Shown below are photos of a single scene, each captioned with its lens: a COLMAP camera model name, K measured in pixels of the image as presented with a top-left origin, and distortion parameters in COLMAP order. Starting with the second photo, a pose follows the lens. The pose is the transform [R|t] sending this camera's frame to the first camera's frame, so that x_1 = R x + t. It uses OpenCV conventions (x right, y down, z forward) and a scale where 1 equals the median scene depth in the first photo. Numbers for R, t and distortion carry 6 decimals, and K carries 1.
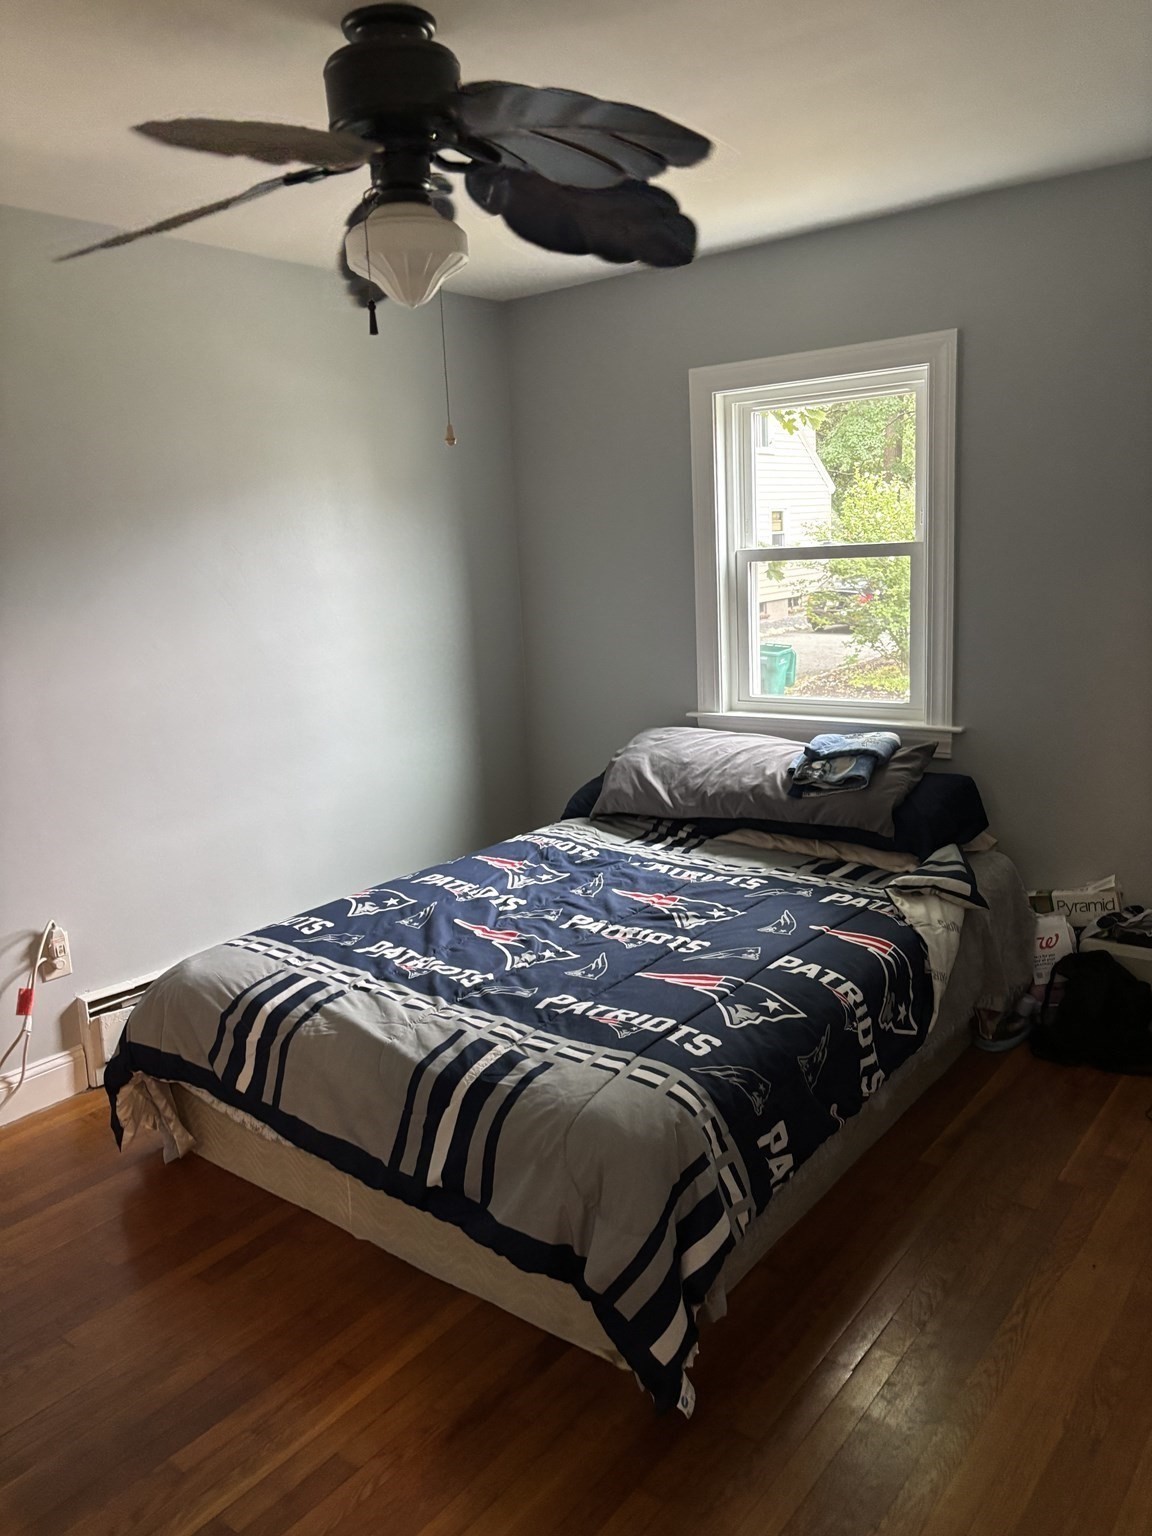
lens RADIAL K [[1161.7, 0, 590.5], [0, 1161.7, 767.0], [0, 0, 1]] dist [0.054705, -0.050935]
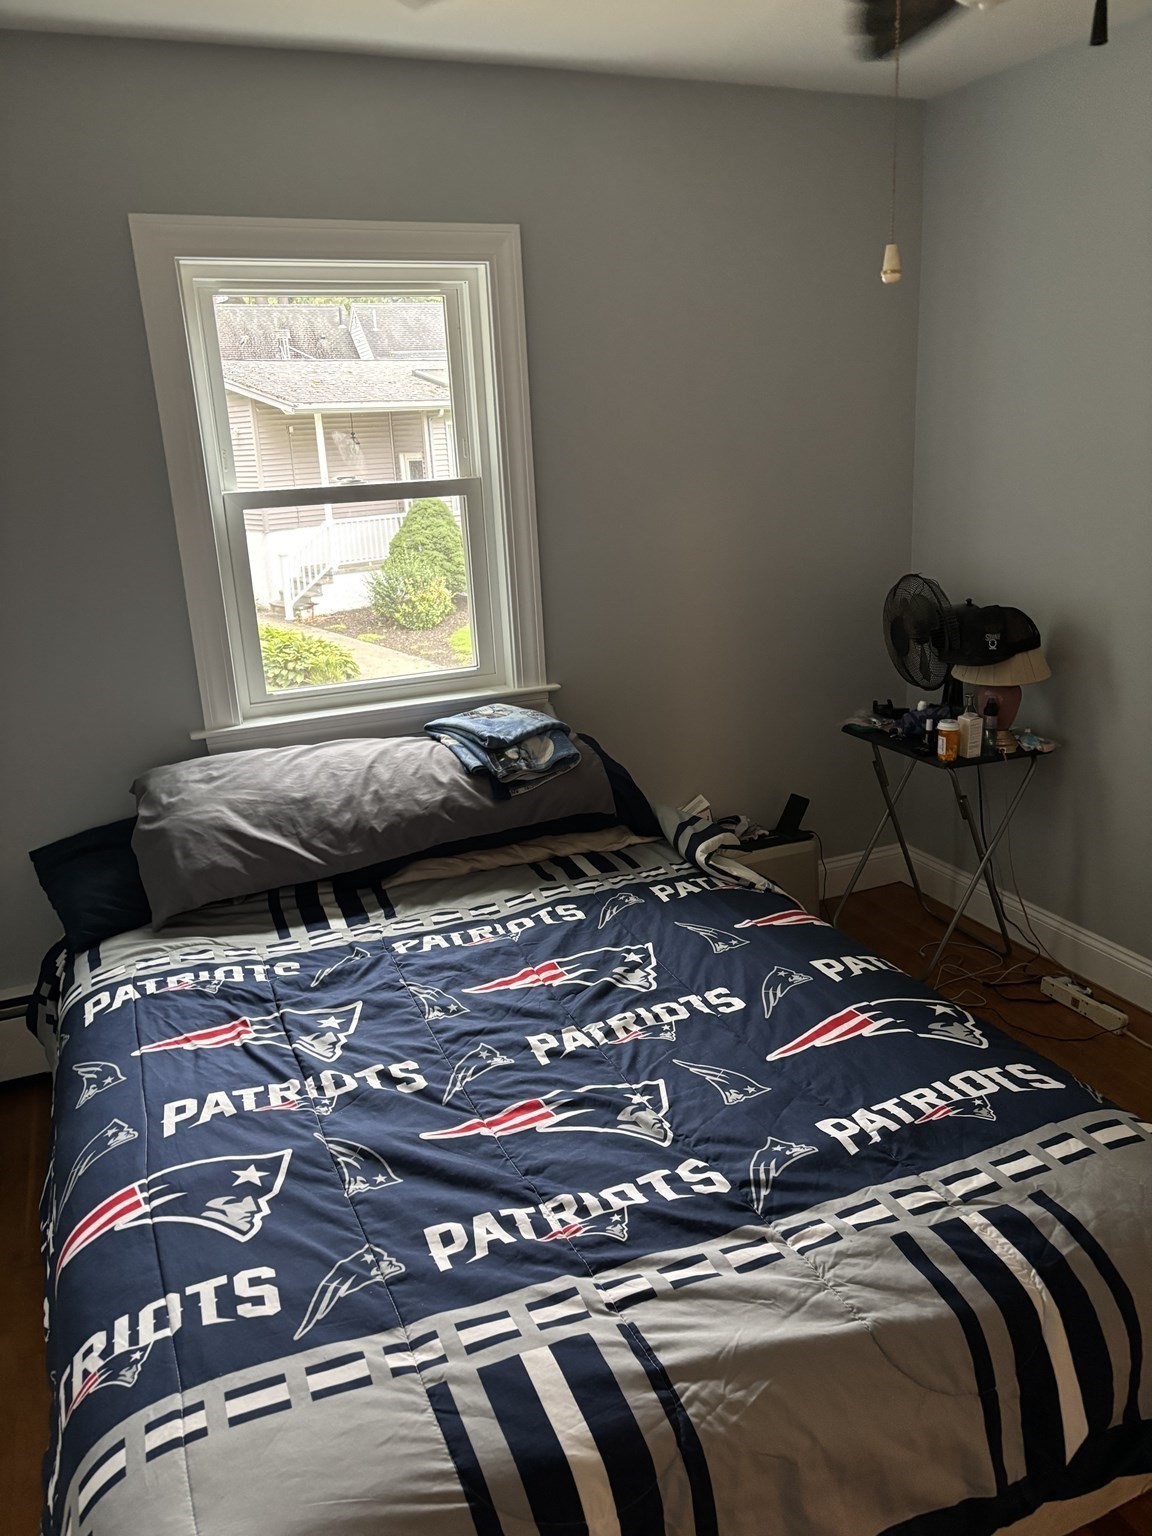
lens RADIAL K [[1161.7, 0, 580.6], [0, 1161.7, 755.3], [0, 0, 1]] dist [0.054705, -0.050935]
pose [[0.484743, -0.218695, 0.846875, -0.521400], [0.191382, 0.971295, 0.141280, -0.118216], [-0.853462, 0.093592, 0.512682, 0.605188]]
